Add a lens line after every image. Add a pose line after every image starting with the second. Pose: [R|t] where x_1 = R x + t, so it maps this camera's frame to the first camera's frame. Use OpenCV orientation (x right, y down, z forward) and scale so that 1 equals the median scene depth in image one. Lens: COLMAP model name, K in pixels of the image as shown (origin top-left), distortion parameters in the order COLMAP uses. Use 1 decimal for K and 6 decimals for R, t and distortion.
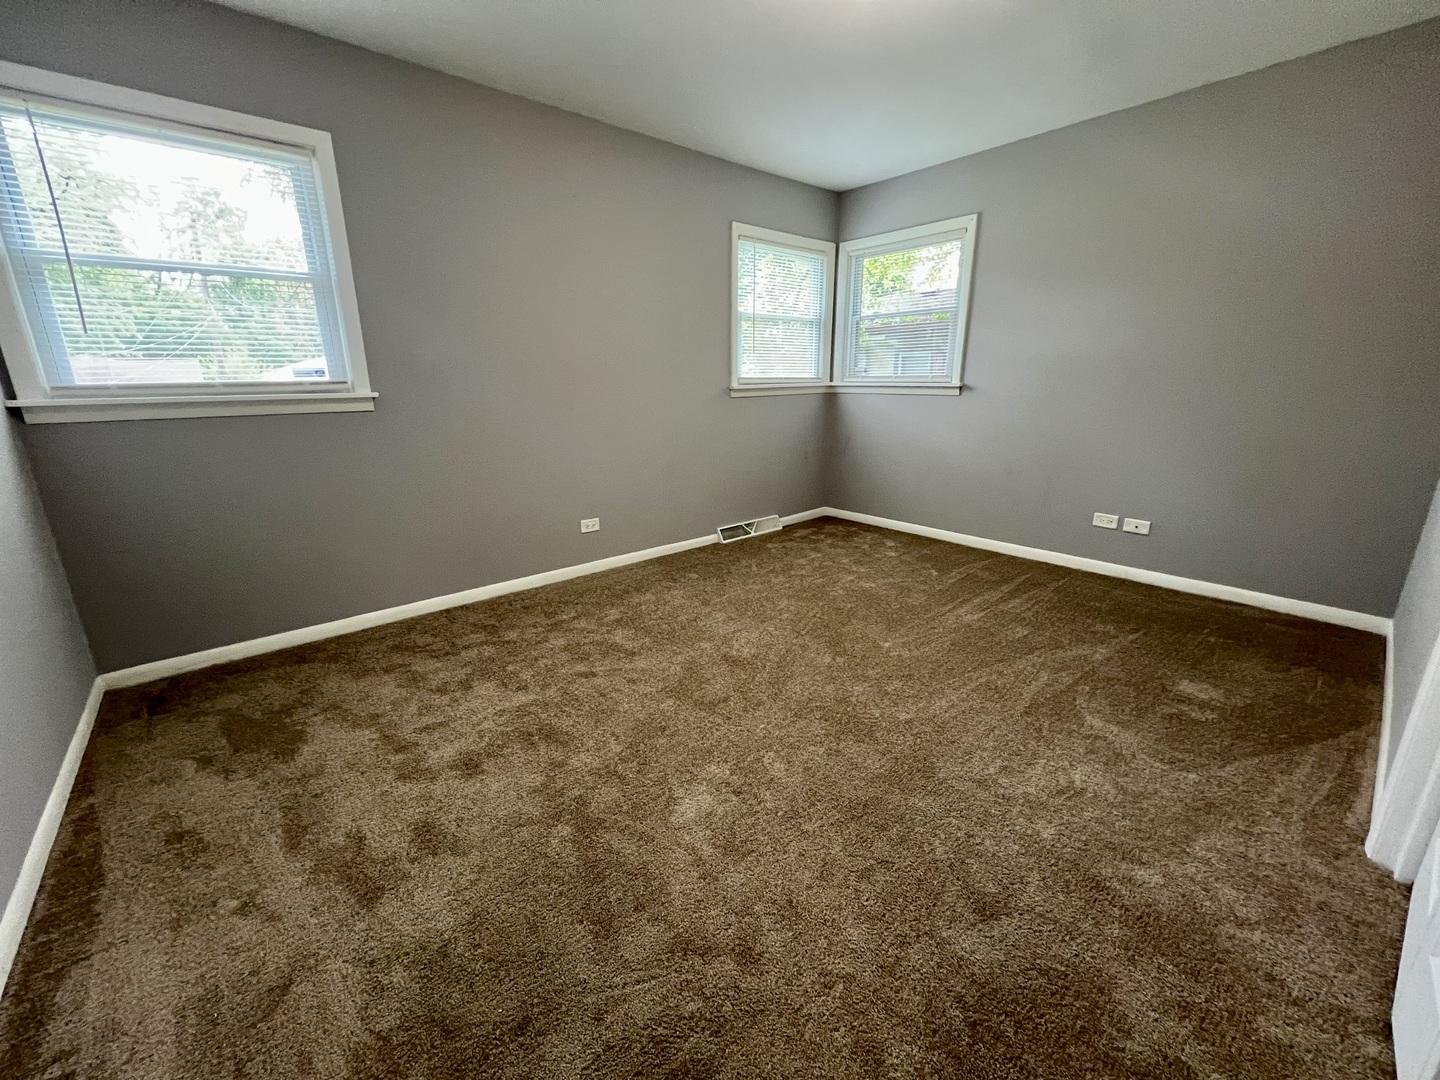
lens RADIAL K [[582.8, 0, 713.9], [0, 582.8, 536.2], [0, 0, 1]] dist [-0.002227, 0.000368]
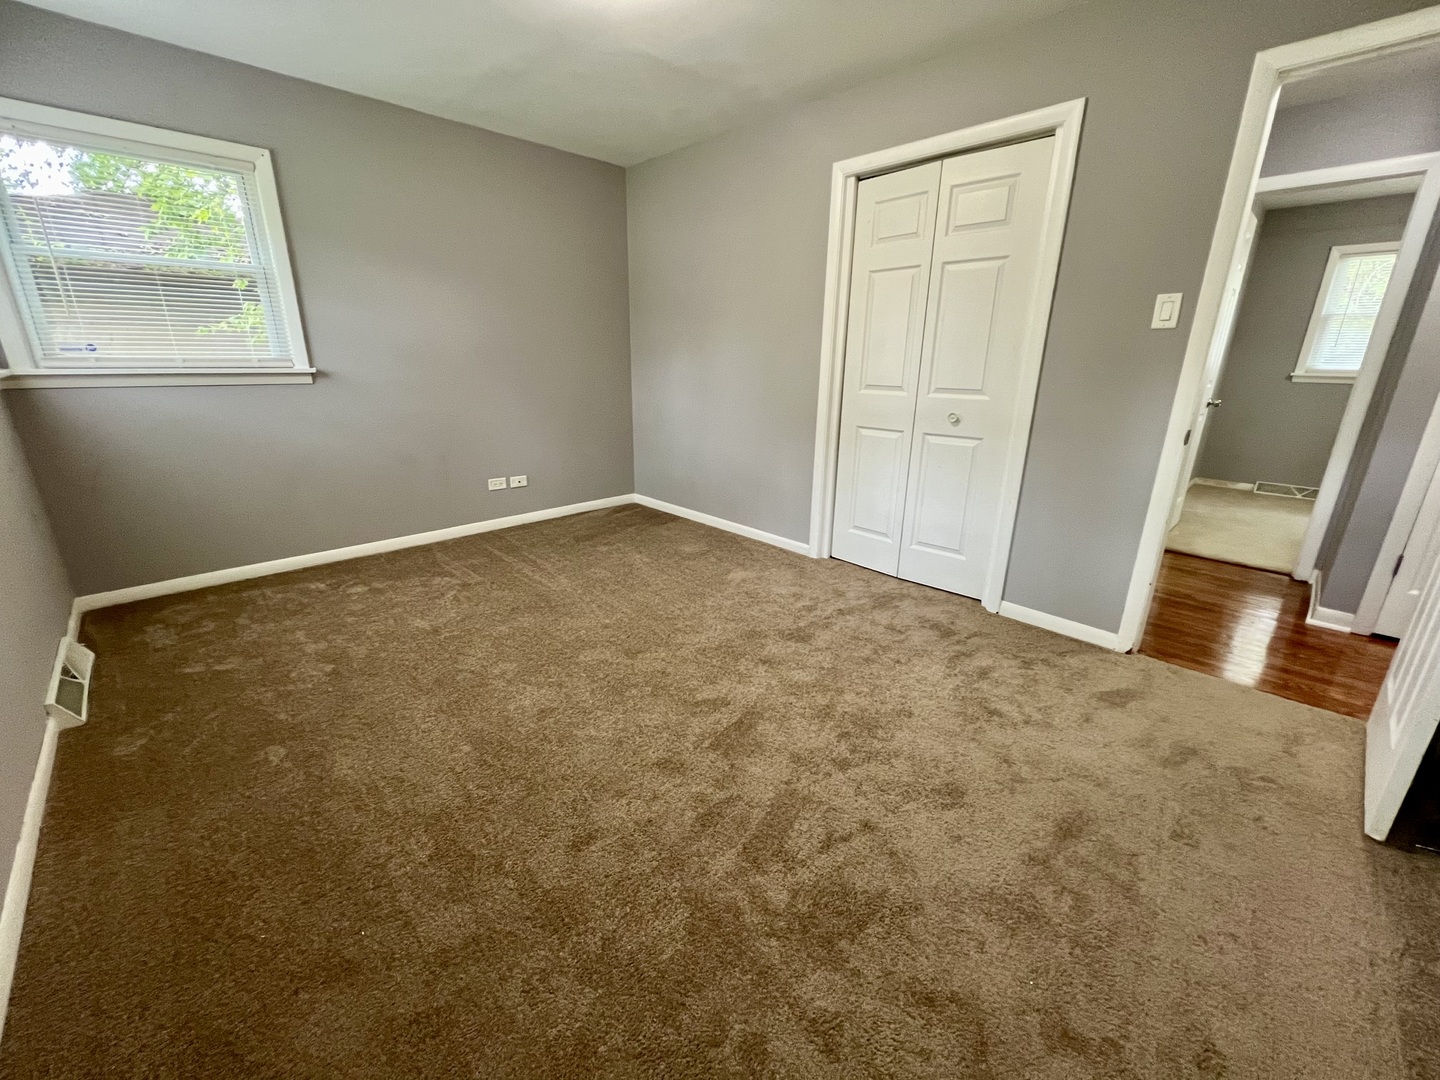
lens RADIAL K [[582.8, 0, 713.9], [0, 582.8, 536.2], [0, 0, 1]] dist [-0.002227, 0.000368]
pose [[-0.061715, -0.285821, 0.956294, -0.519105], [0.258291, 0.920908, 0.291914, -0.162055], [-0.964094, 0.265017, 0.016991, 0.589648]]
